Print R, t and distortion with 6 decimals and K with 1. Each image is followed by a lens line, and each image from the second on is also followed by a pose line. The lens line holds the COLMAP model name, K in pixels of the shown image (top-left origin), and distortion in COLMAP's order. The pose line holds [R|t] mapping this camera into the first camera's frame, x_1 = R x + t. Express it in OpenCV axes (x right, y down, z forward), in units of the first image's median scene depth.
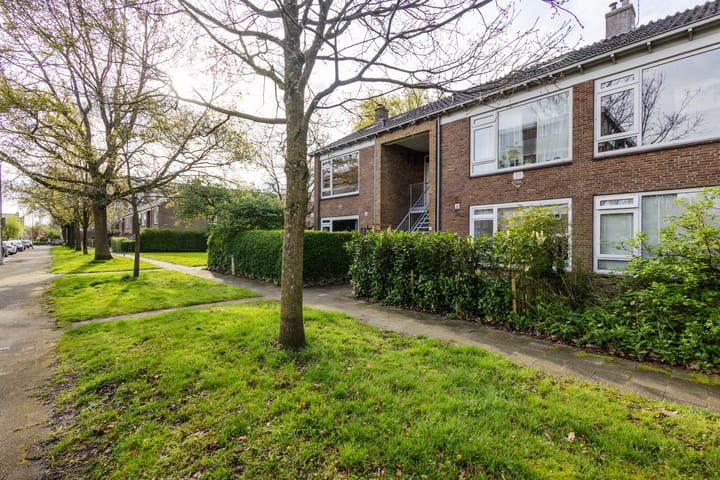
lens RADIAL K [[331.1, 0, 360.0], [0, 331.1, 240.0], [0, 0, 1]] dist [-0.001096, -0.000131]
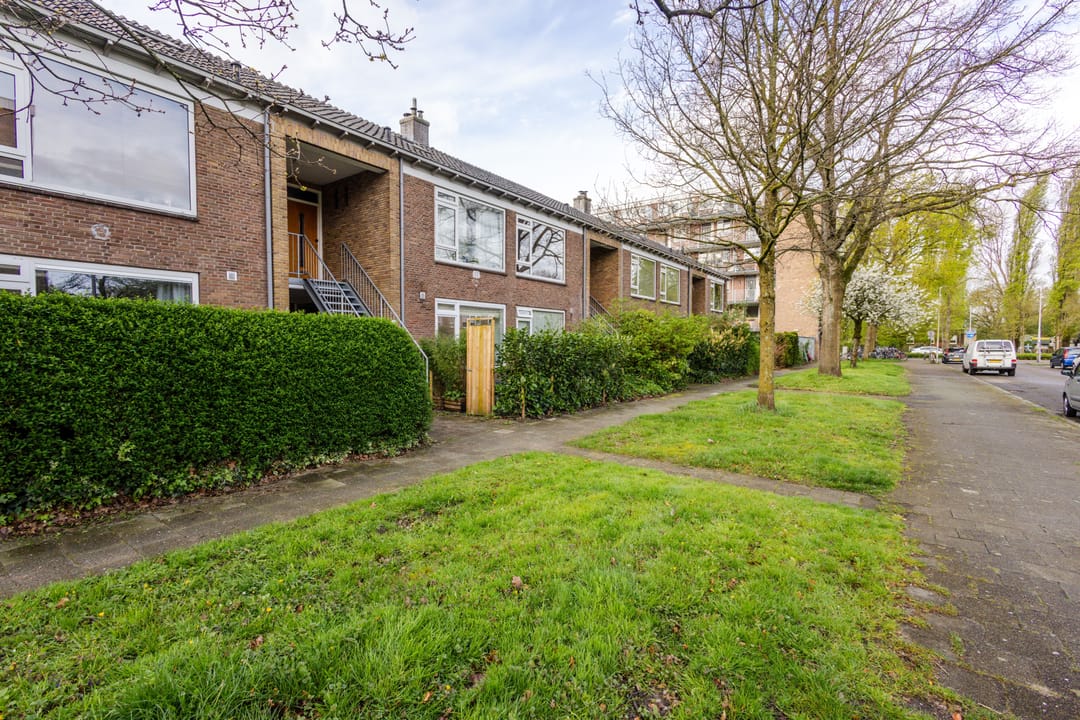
lens RADIAL K [[496.6, 0, 540.0], [0, 496.6, 360.0], [0, 0, 1]] dist [-0.001096, -0.000131]
pose [[-0.202383, -0.042882, 0.978367, -0.902488], [-0.009714, 0.999080, 0.041780, -0.004548], [-0.979258, -0.001048, -0.202613, 0.995722]]
